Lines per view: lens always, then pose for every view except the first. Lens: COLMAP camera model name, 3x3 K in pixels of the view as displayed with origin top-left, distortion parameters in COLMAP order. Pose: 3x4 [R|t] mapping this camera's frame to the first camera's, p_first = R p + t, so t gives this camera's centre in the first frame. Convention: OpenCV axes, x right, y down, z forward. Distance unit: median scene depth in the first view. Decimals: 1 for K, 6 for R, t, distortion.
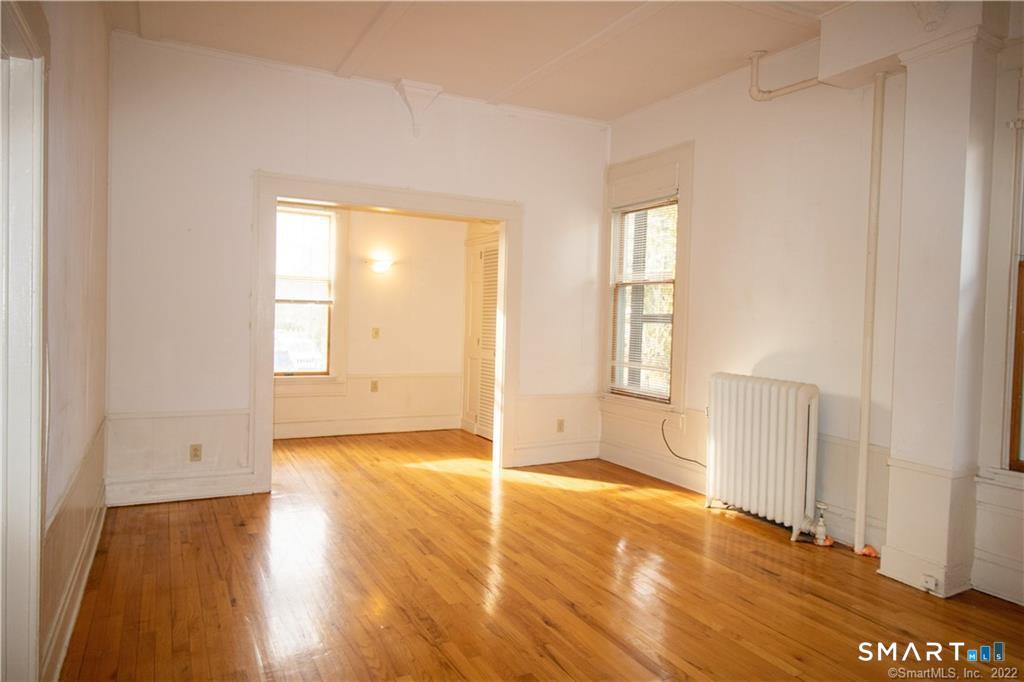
lens RADIAL K [[647.3, 0, 509.4], [0, 647.3, 336.8], [0, 0, 1]] dist [-0.001715, -0.004629]
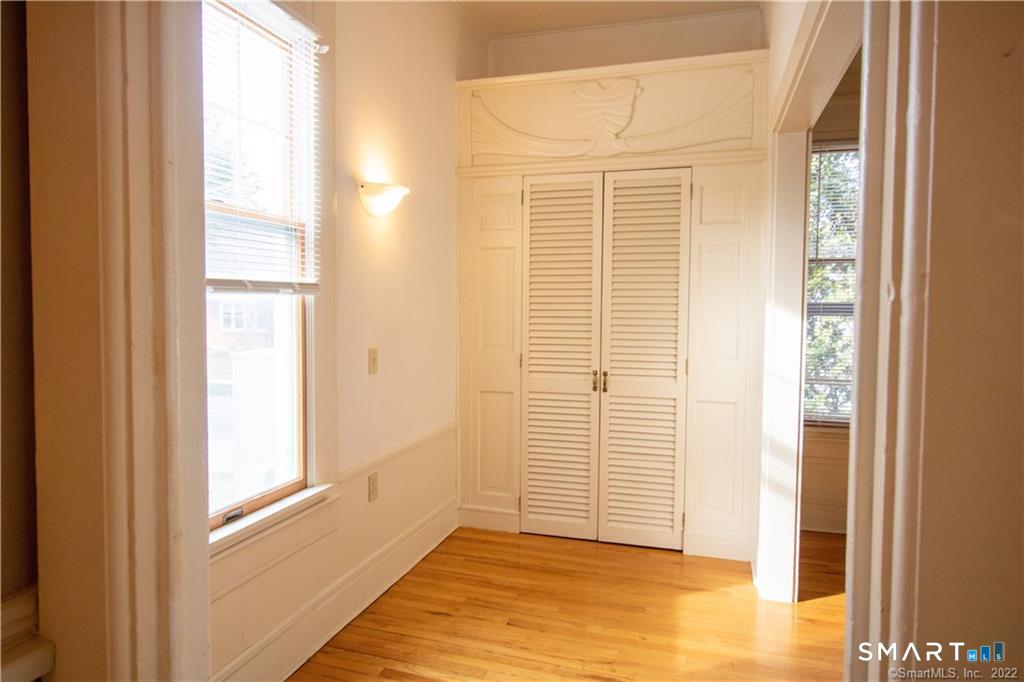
lens RADIAL K [[647.3, 0, 509.4], [0, 647.3, 336.8], [0, 0, 1]] dist [-0.001715, -0.004629]
pose [[0.707372, -0.054262, 0.704756, -0.461471], [0.032688, 0.998494, 0.044068, -0.038611], [-0.706085, -0.008135, 0.708080, 0.679455]]
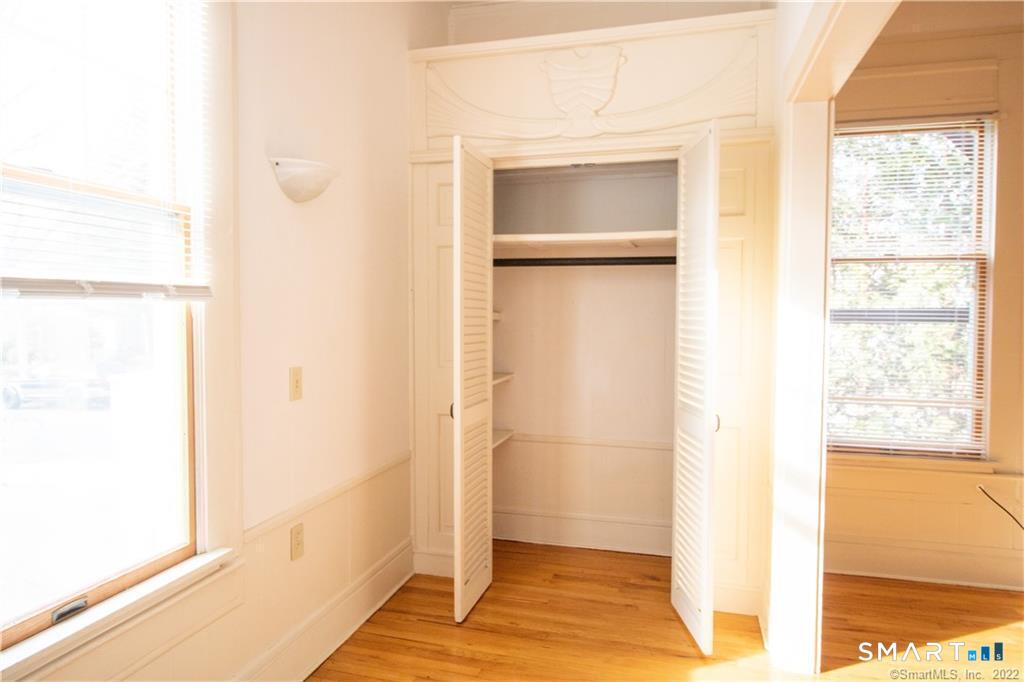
lens RADIAL K [[647.3, 0, 509.4], [0, 647.3, 336.8], [0, 0, 1]] dist [-0.001715, -0.004629]
pose [[0.682191, -0.049645, 0.729486, -0.394298], [0.036628, 0.998760, 0.033718, -0.039016], [-0.730256, 0.003717, 0.683164, 0.731322]]
